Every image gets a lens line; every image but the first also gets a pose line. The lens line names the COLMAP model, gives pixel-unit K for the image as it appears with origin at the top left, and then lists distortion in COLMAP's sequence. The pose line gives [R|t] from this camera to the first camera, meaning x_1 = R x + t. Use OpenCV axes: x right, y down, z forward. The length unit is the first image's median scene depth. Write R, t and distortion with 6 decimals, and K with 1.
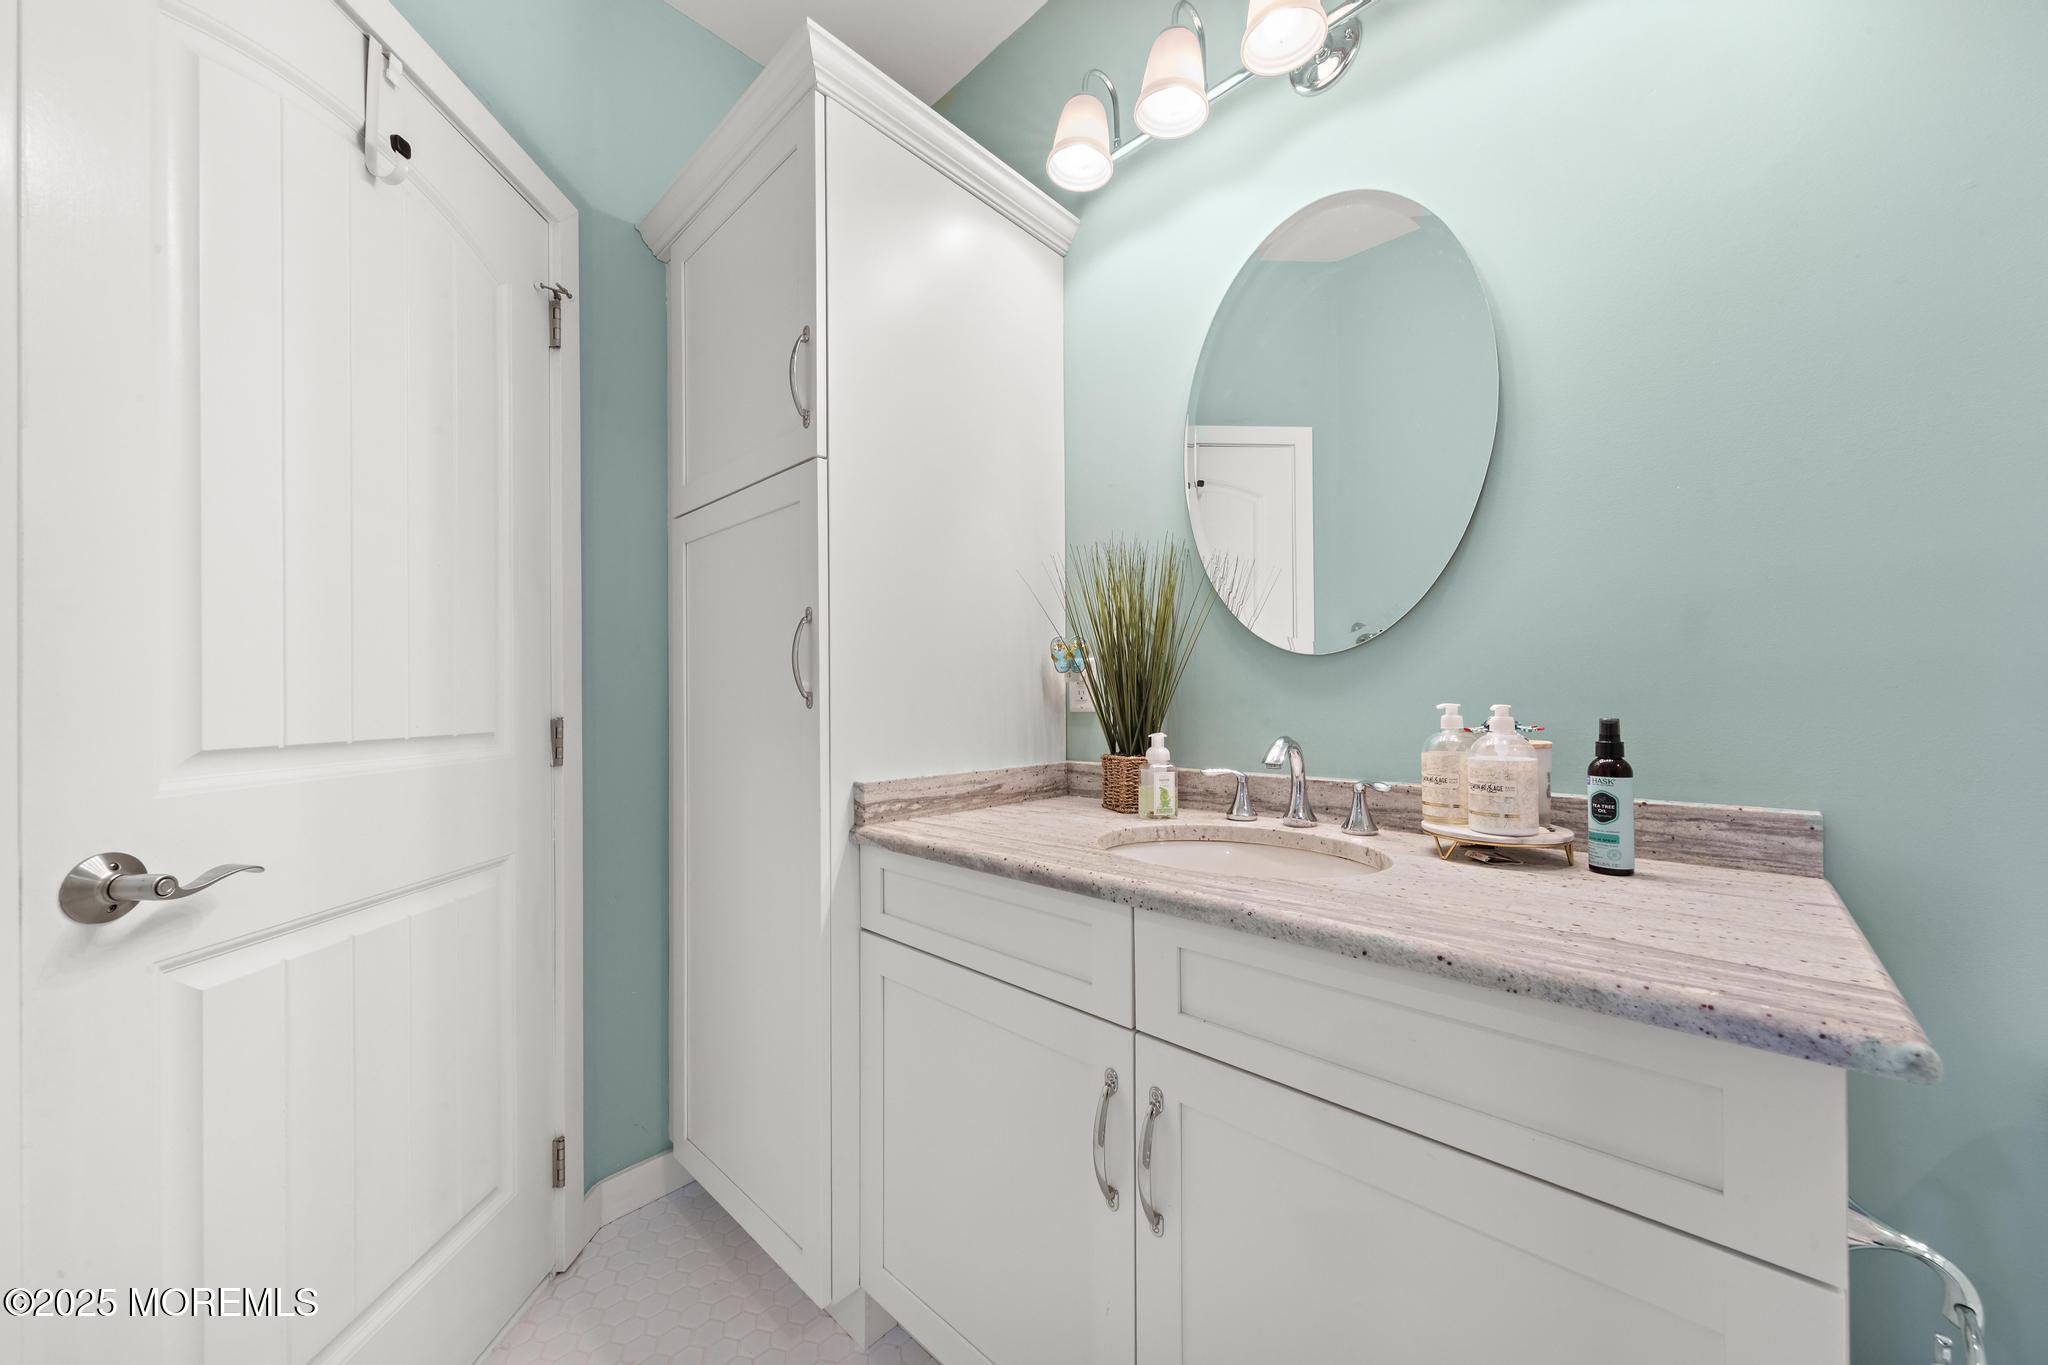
lens RADIAL K [[735.1, 0, 1023.2], [0, 735.1, 699.6], [0, 0, 1]] dist [-0.000977, -0.000006]
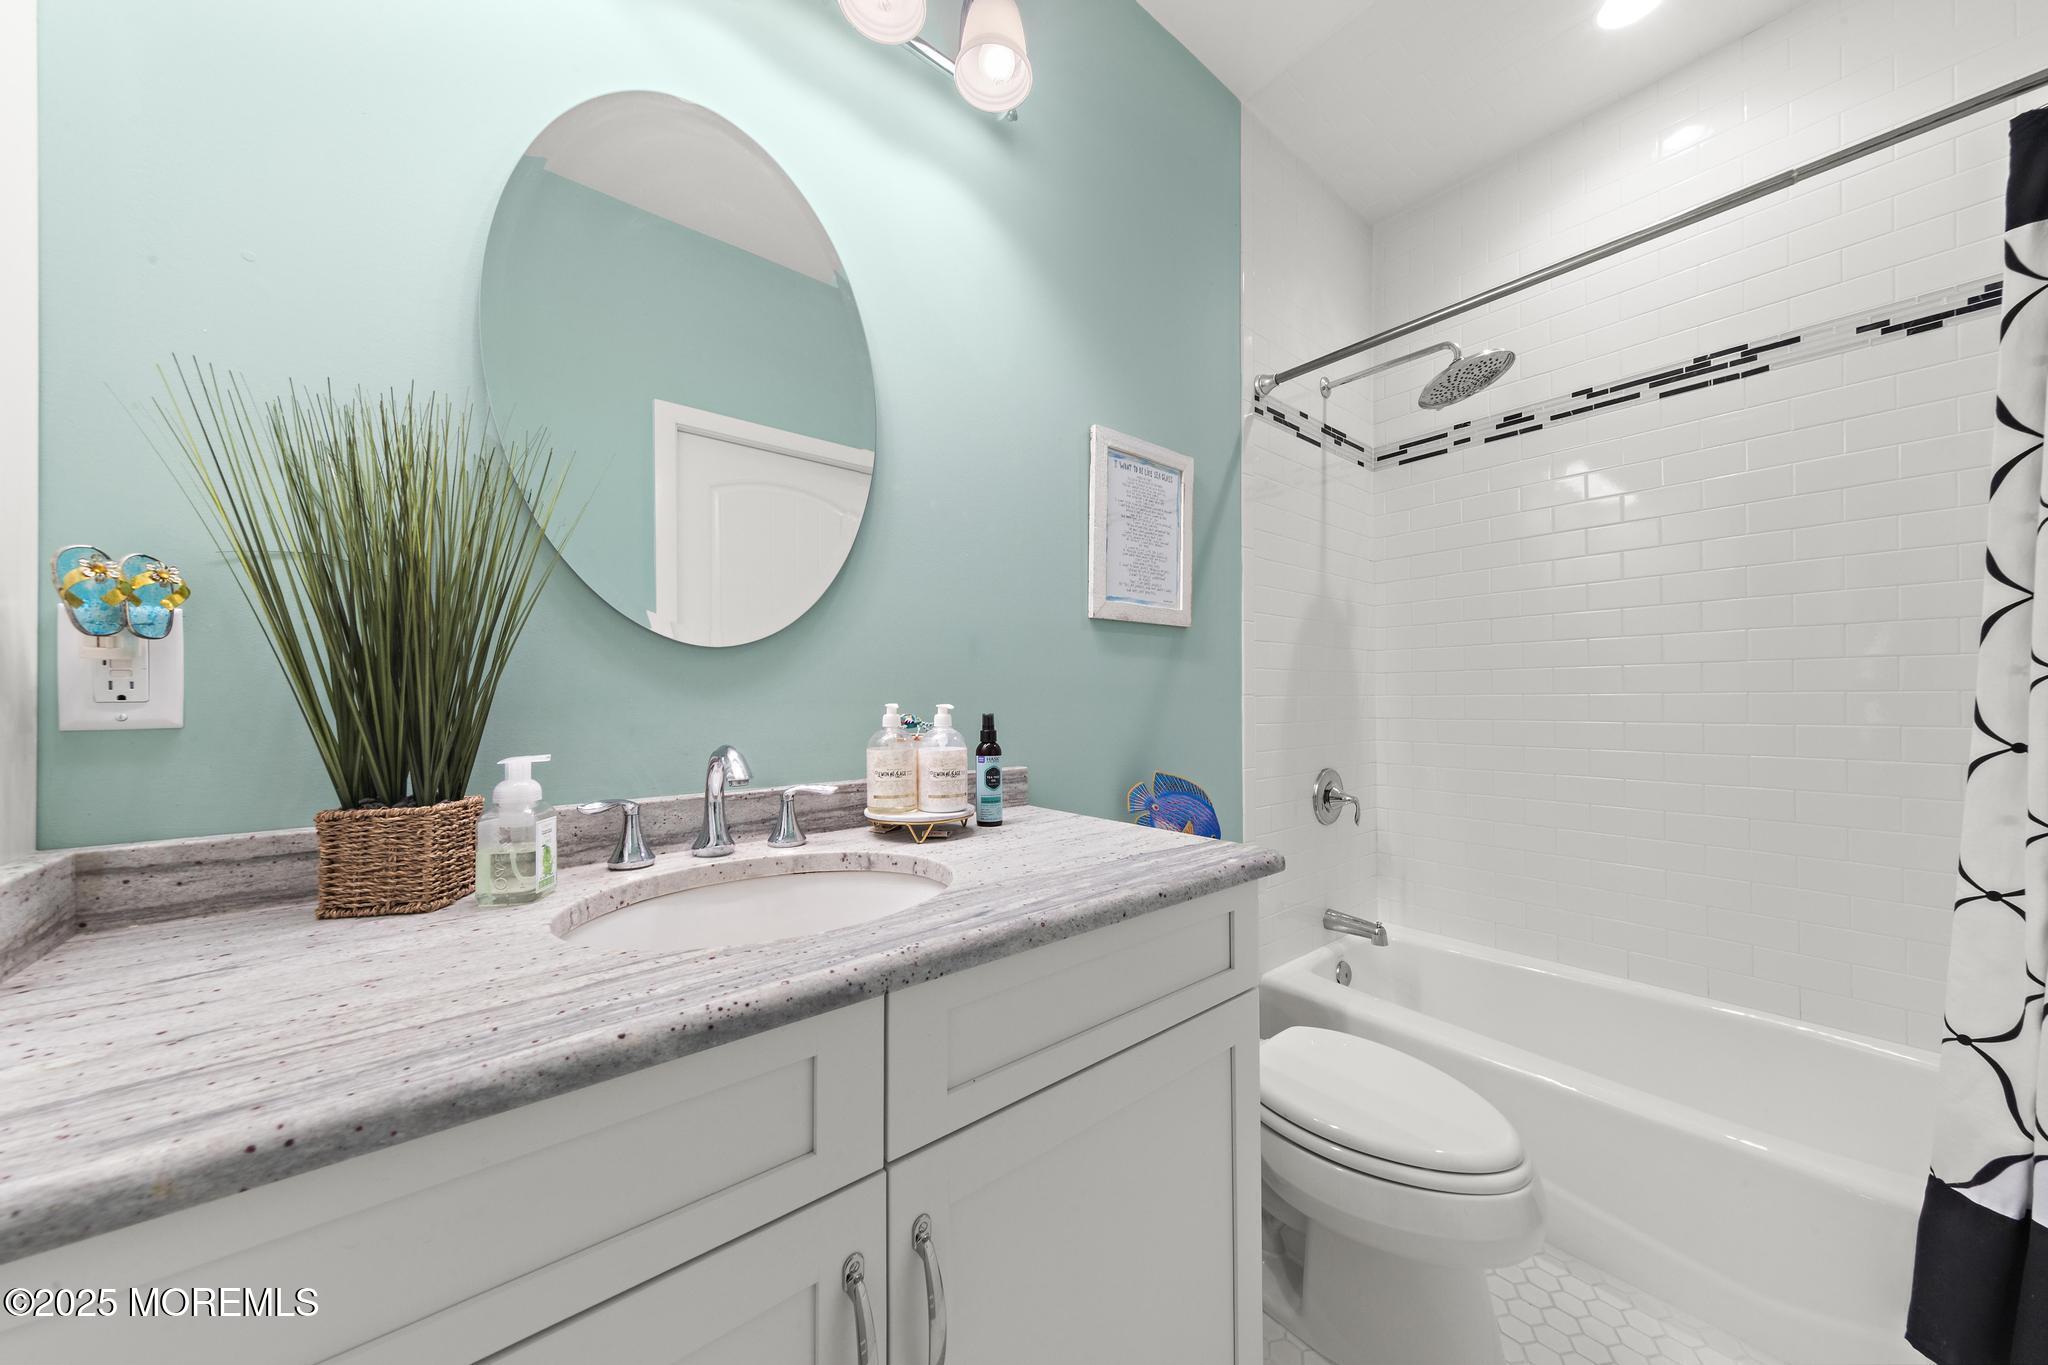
lens RADIAL K [[705.8, 0, 1018.8], [0, 705.8, 675.4], [0, 0, 1]] dist [0.002277, 0.000120]
pose [[0.105429, 0.033983, 0.993846, -0.505483], [0.000796, 0.999413, -0.034257, -0.001395], [-0.994426, 0.004403, 0.105340, 0.758535]]
